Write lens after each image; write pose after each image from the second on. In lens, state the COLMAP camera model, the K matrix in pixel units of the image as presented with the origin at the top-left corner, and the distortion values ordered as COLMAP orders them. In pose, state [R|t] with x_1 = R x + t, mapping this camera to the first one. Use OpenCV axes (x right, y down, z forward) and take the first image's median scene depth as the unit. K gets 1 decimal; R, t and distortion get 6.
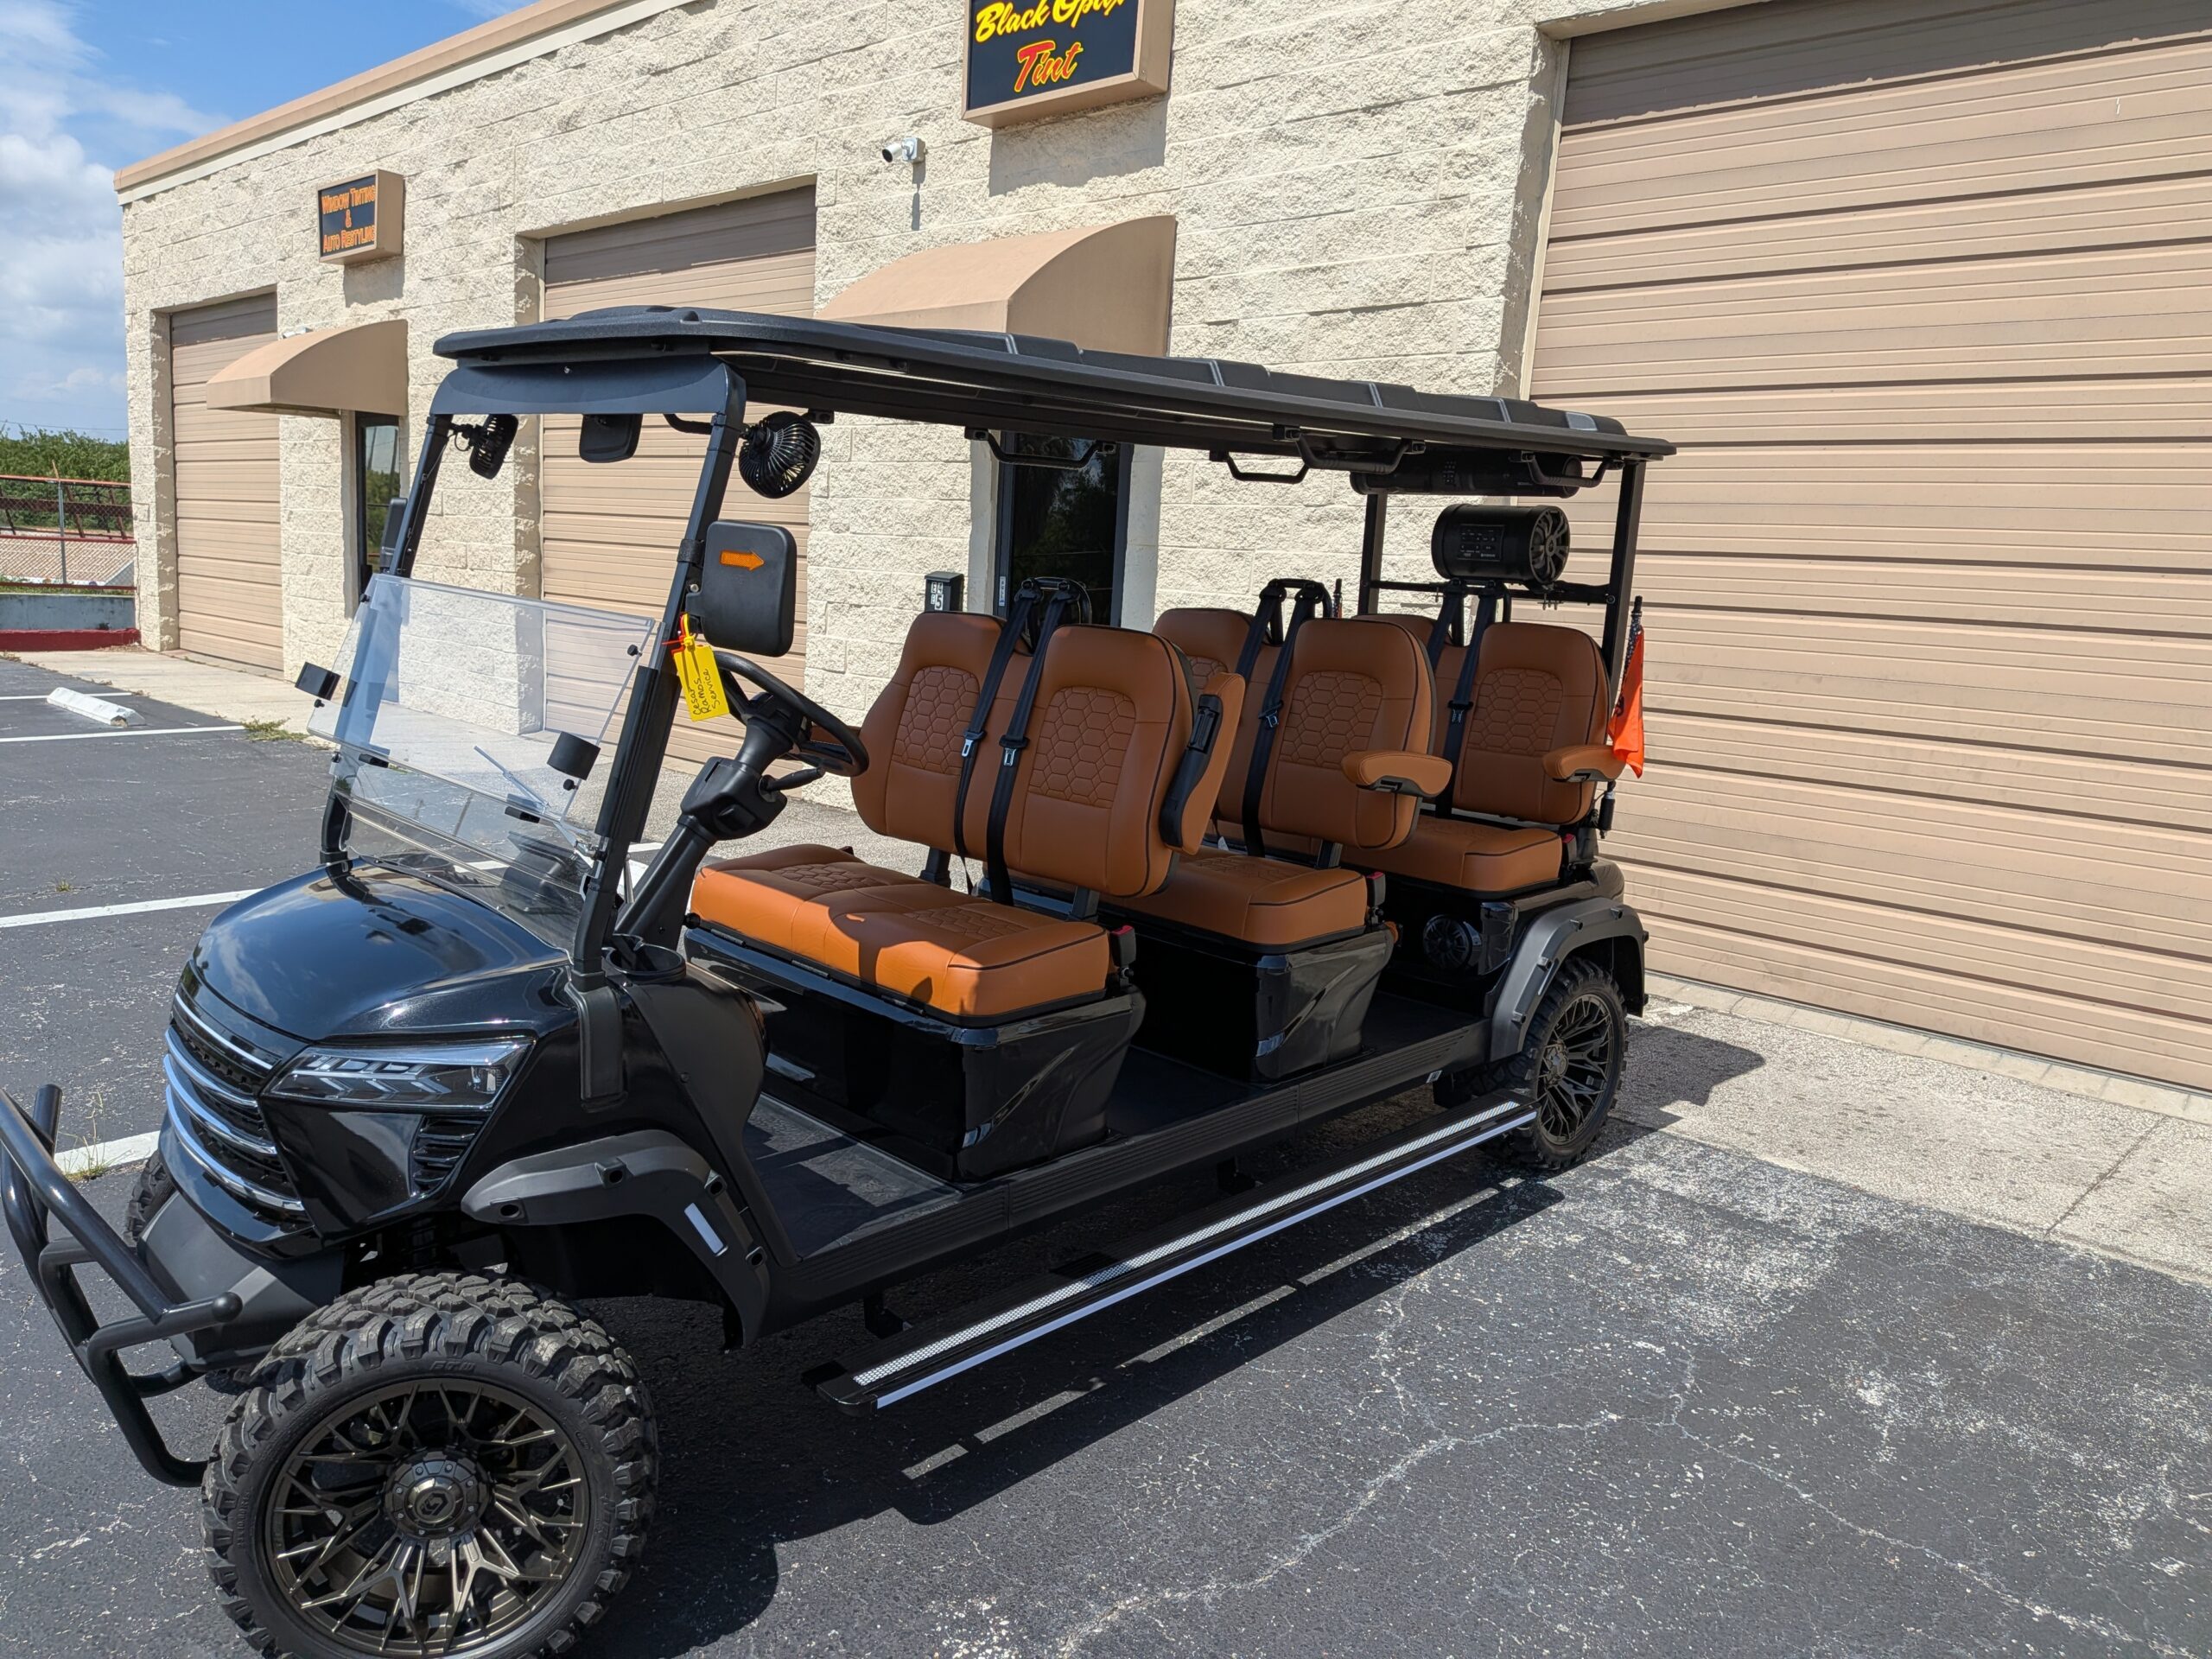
lens RADIAL K [[1645.9, 0, 1099.3], [0, 1645.9, 842.5], [0, 0, 1]] dist [0.010378, -0.021138]
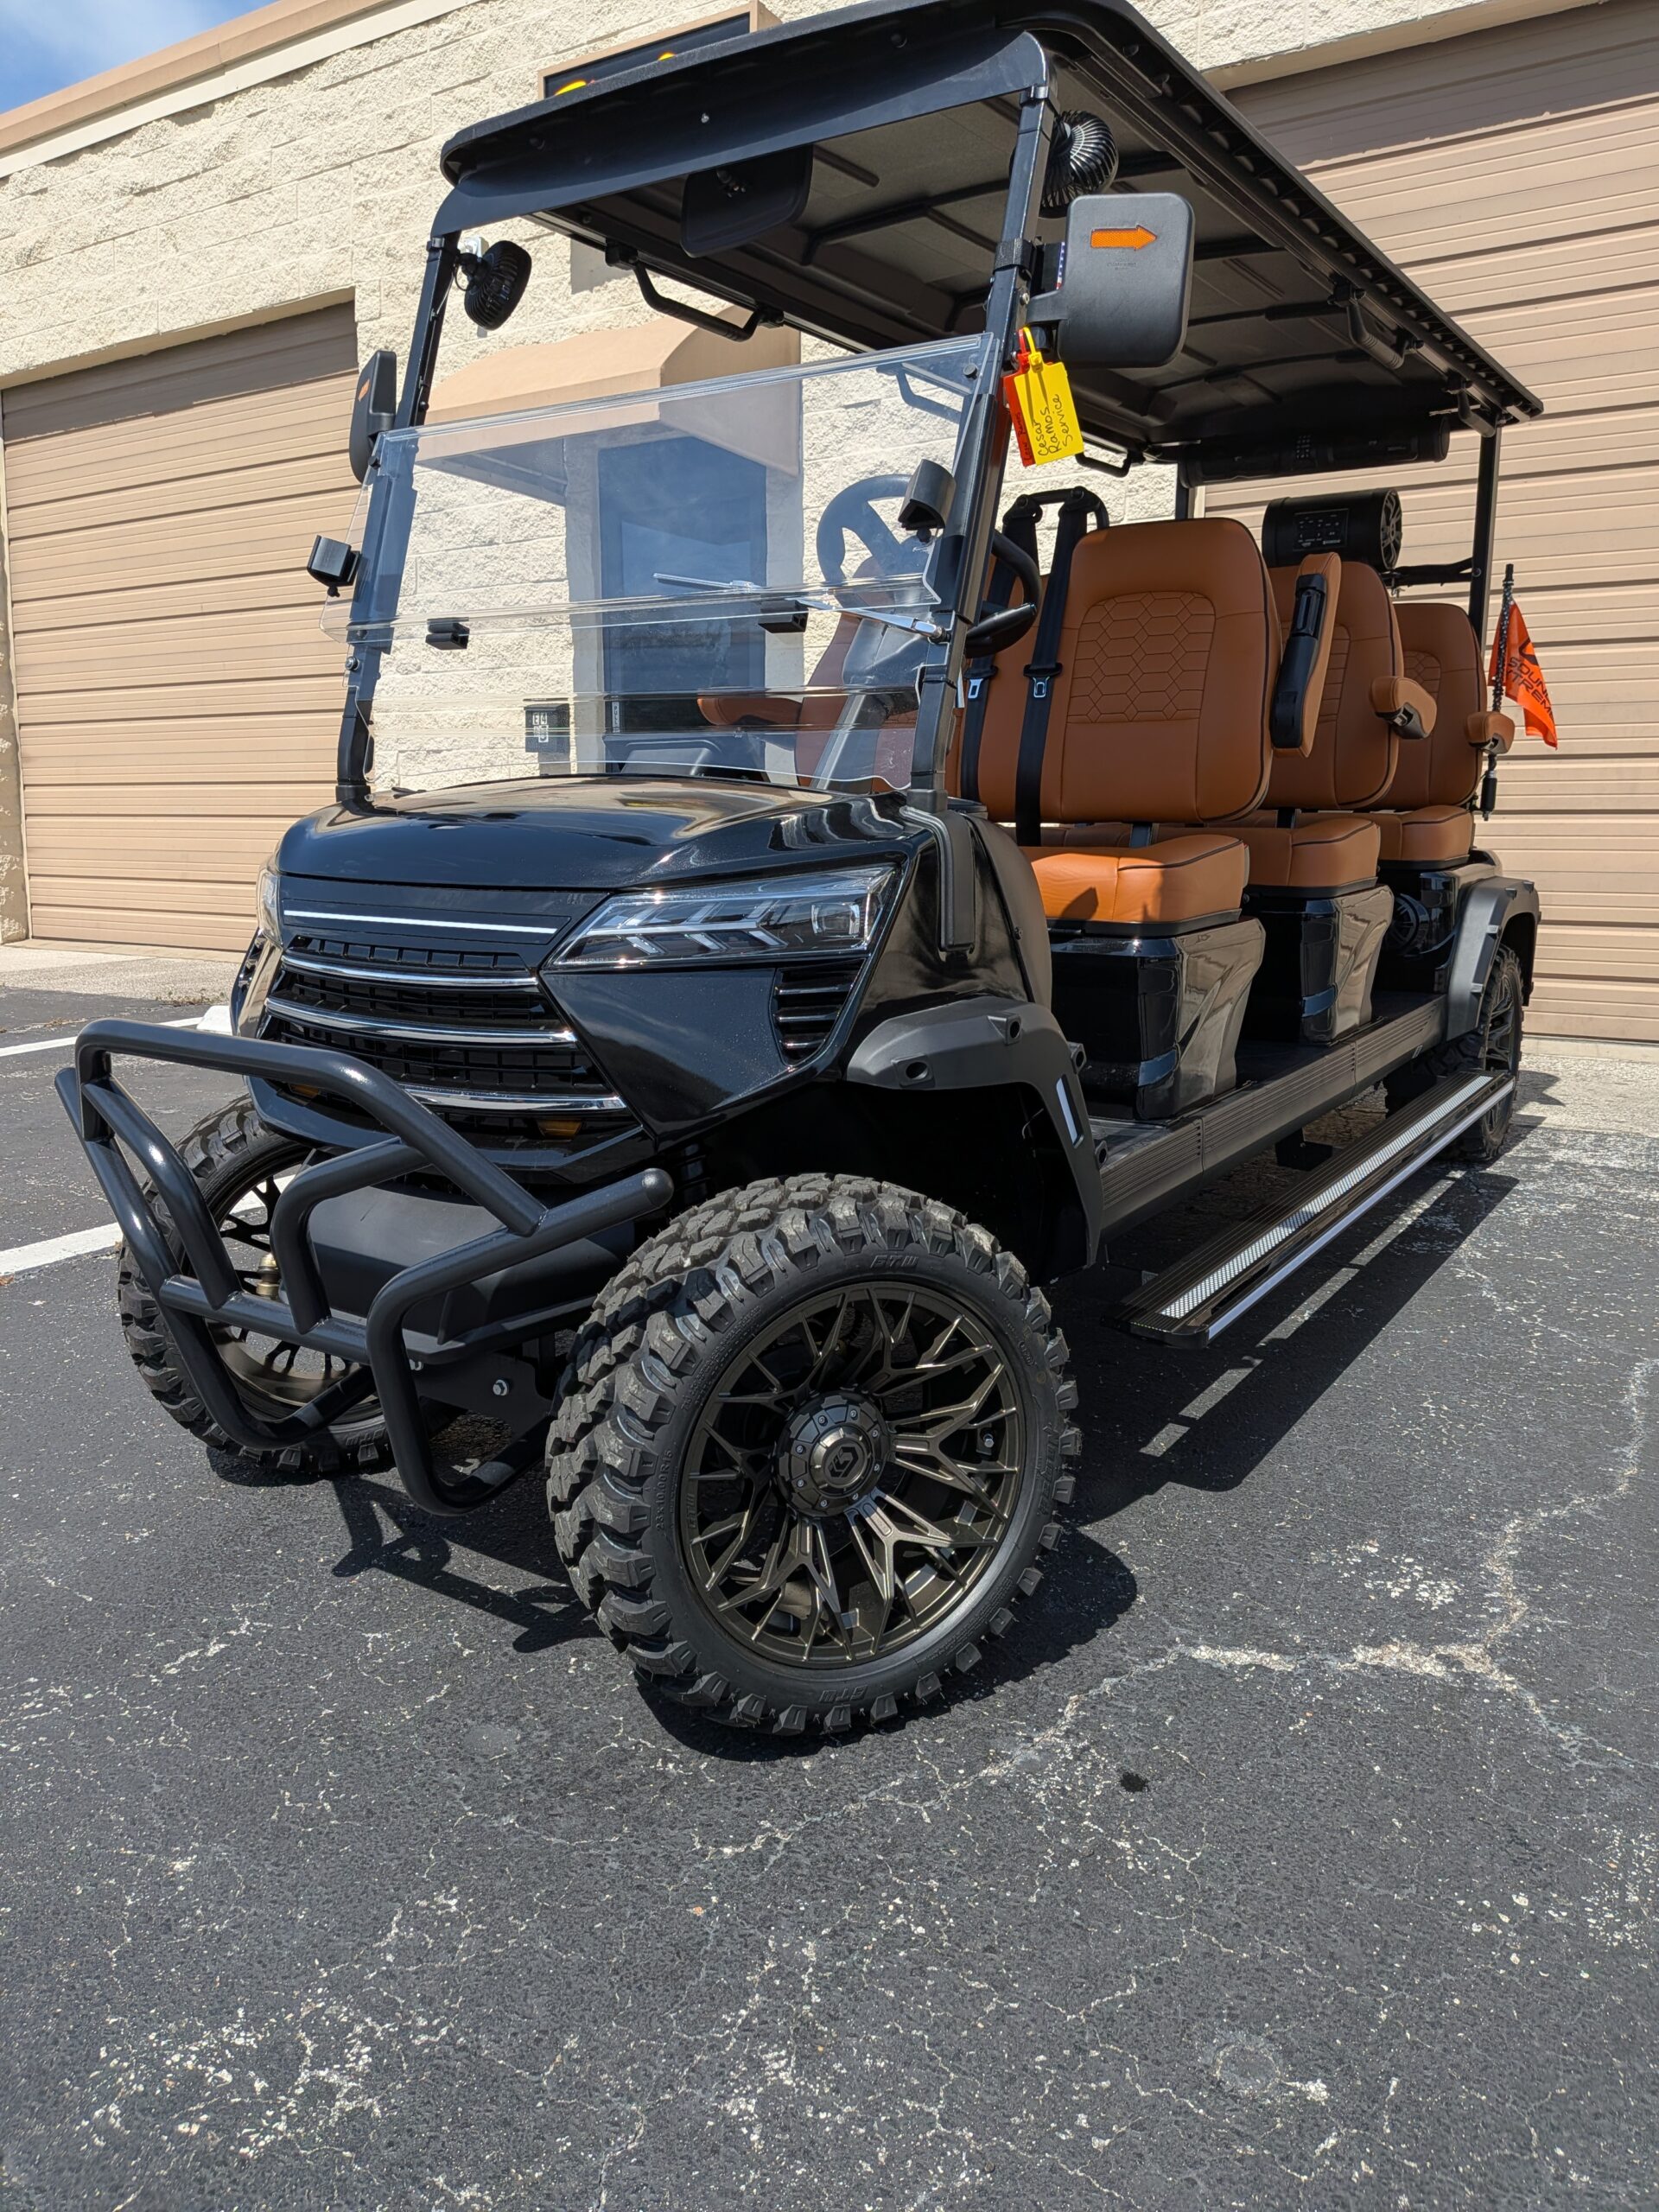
lens RADIAL K [[1645.9, 0, 785.6], [0, 1645.9, 1060.3], [0, 0, 1]] dist [0.010378, -0.021138]
pose [[0.980314, -0.082389, 0.179436, -0.142544], [0.085362, 0.996310, -0.008895, 0.056583], [-0.178041, 0.024037, 0.983729, 0.063133]]
